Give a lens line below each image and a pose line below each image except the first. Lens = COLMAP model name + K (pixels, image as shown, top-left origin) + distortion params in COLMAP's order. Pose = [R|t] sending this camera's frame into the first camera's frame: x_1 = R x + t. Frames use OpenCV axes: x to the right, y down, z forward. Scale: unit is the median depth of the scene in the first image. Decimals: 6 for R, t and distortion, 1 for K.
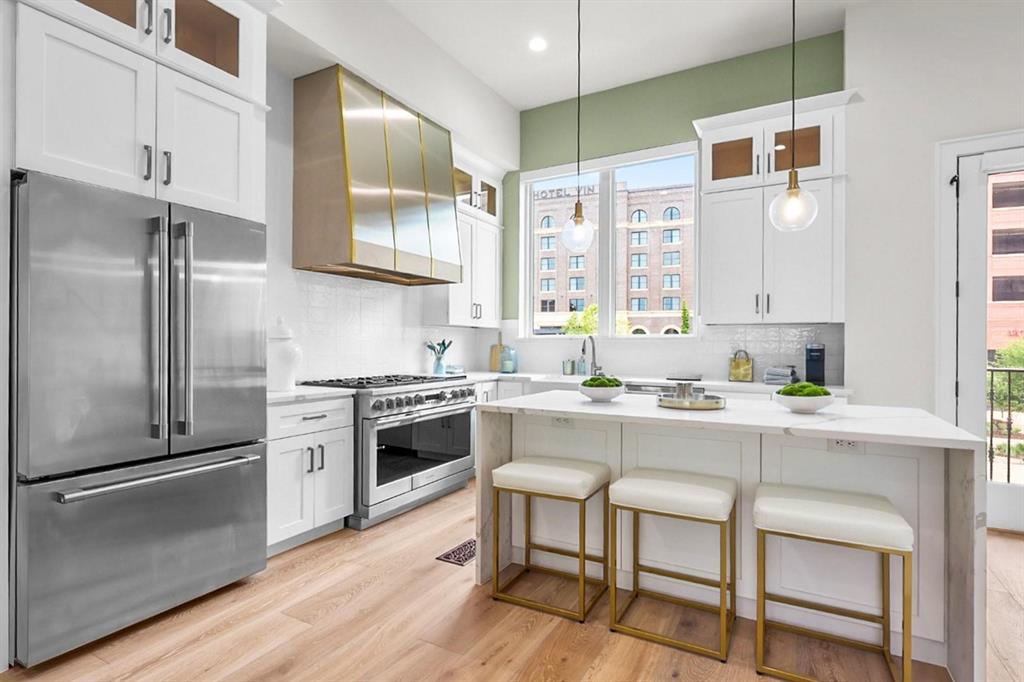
lens RADIAL K [[507.6, 0, 518.7], [0, 507.6, 341.8], [0, 0, 1]] dist [-0.001141, 0.000140]
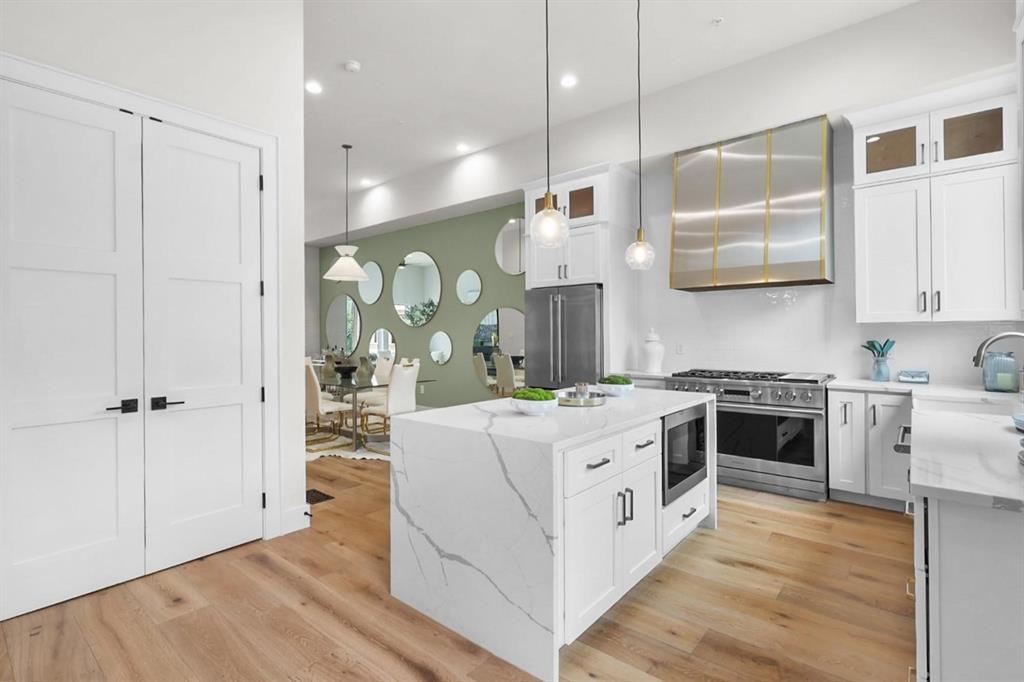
lens RADIAL K [[476.5, 0, 509.7], [0, 476.5, 338.9], [0, 0, 1]] dist [-0.009424, 0.004352]
pose [[-0.186857, 0.000161, -0.982387, 0.780535], [0.005575, 0.999984, -0.000896, -0.009151], [0.982371, -0.005644, -0.186855, 0.565892]]
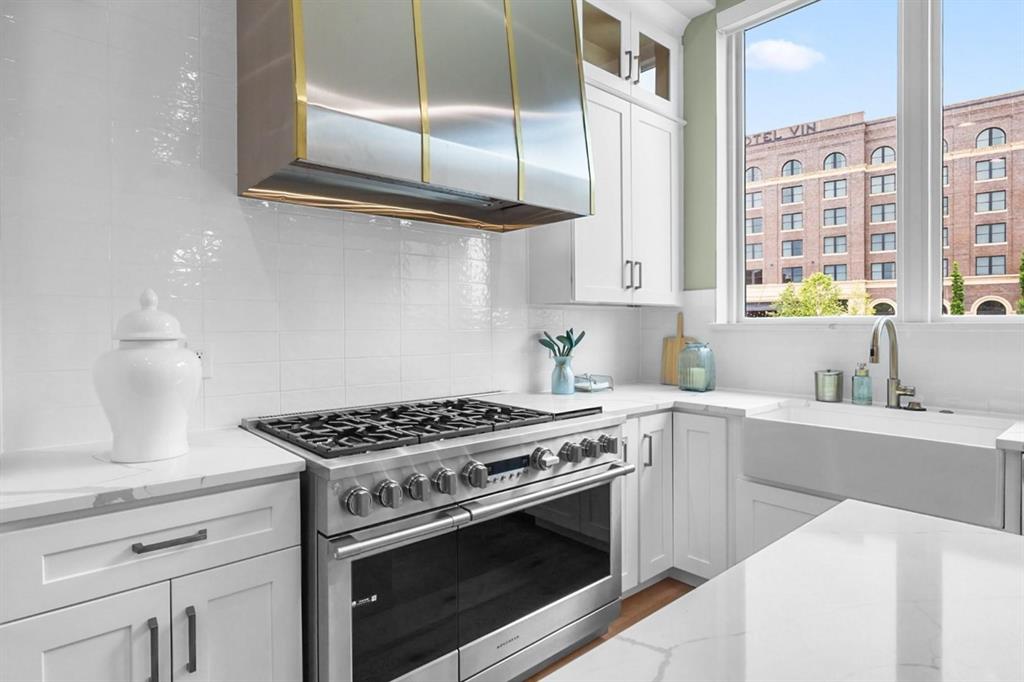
lens RADIAL K [[554.6, 0, 515.6], [0, 554.6, 323.5], [0, 0, 1]] dist [0.000494, -0.001823]
pose [[0.940775, -0.007681, -0.338944, -0.001234], [0.008642, 0.999962, 0.001325, -0.012324], [0.338921, -0.004176, 0.940806, 0.442086]]
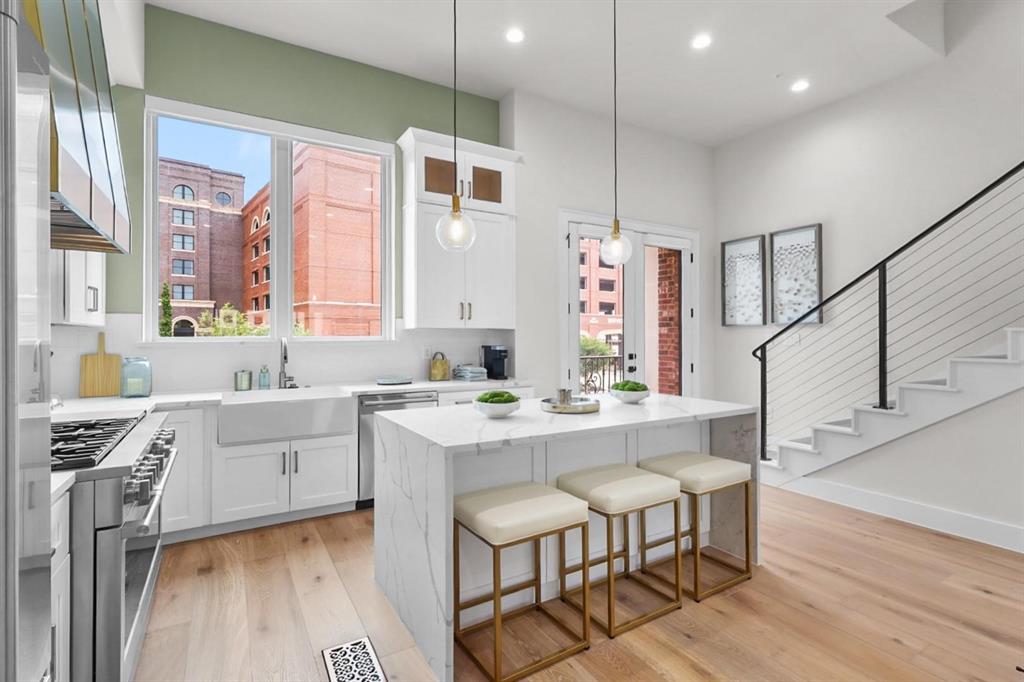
lens RADIAL K [[476.5, 0, 504.9], [0, 476.5, 339.6], [0, 0, 1]] dist [-0.009424, 0.004352]
pose [[0.513646, -0.008254, 0.857963, -0.338468], [0.002877, 0.999965, 0.007898, -0.017029], [-0.857997, -0.001588, 0.513651, 0.317721]]
